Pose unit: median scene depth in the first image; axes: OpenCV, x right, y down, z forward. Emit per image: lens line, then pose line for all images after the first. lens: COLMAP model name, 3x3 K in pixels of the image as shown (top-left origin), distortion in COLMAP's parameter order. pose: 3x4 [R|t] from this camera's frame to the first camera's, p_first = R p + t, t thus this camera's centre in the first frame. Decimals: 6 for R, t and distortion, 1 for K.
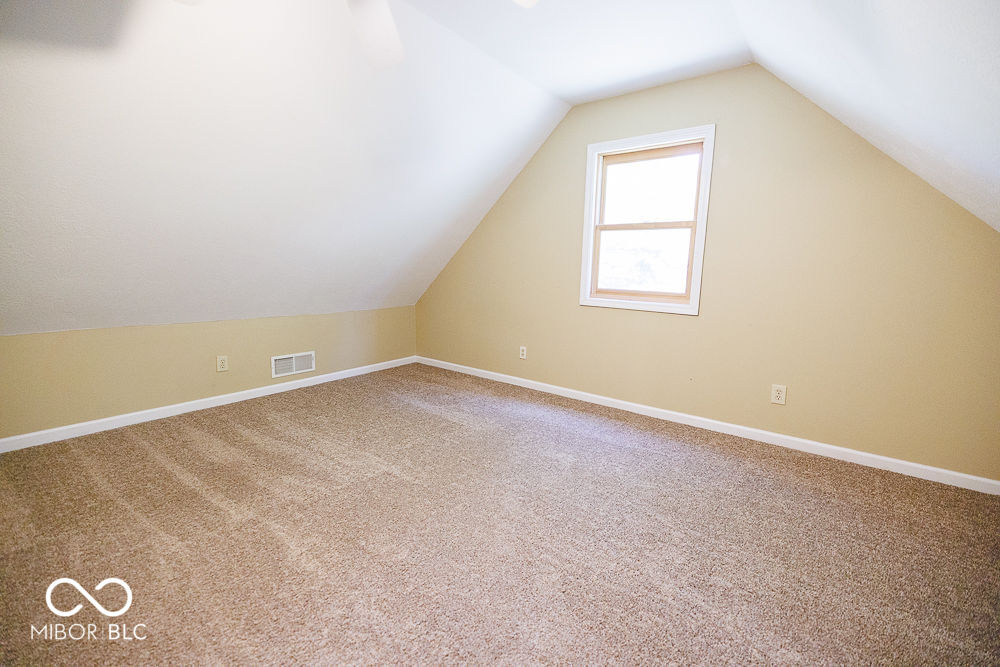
lens RADIAL K [[416.9, 0, 501.7], [0, 416.9, 339.3], [0, 0, 1]] dist [0.001468, 0.000430]
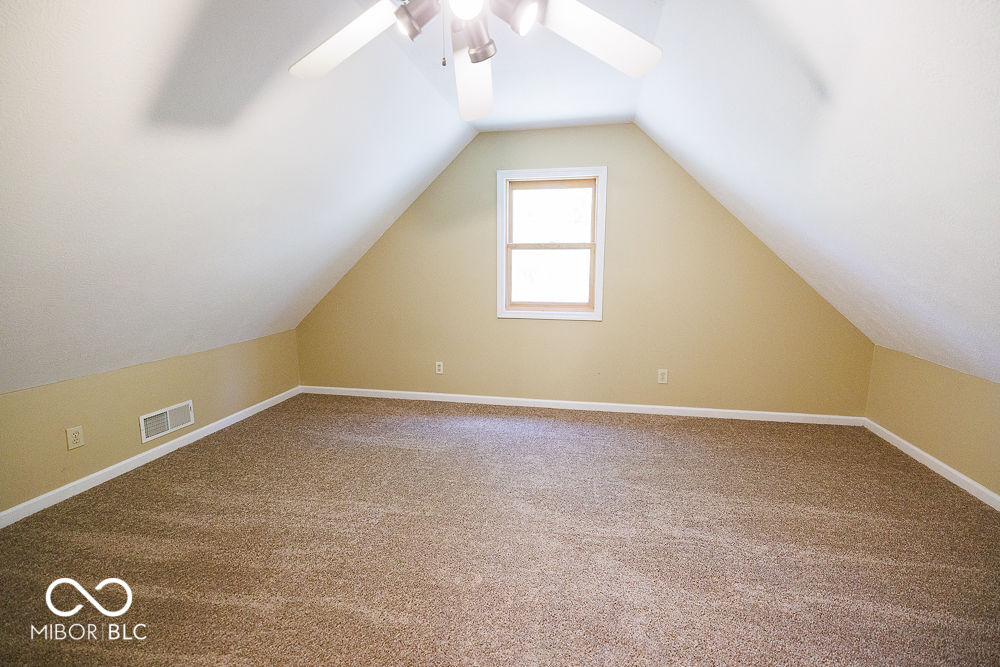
lens RADIAL K [[416.9, 0, 535.7], [0, 416.9, 346.7], [0, 0, 1]] dist [0.001468, 0.000430]
pose [[0.895859, -0.105166, 0.431715, -0.215393], [0.098665, 0.994414, 0.037498, -0.042474], [-0.433247, 0.009002, 0.901231, -0.013270]]
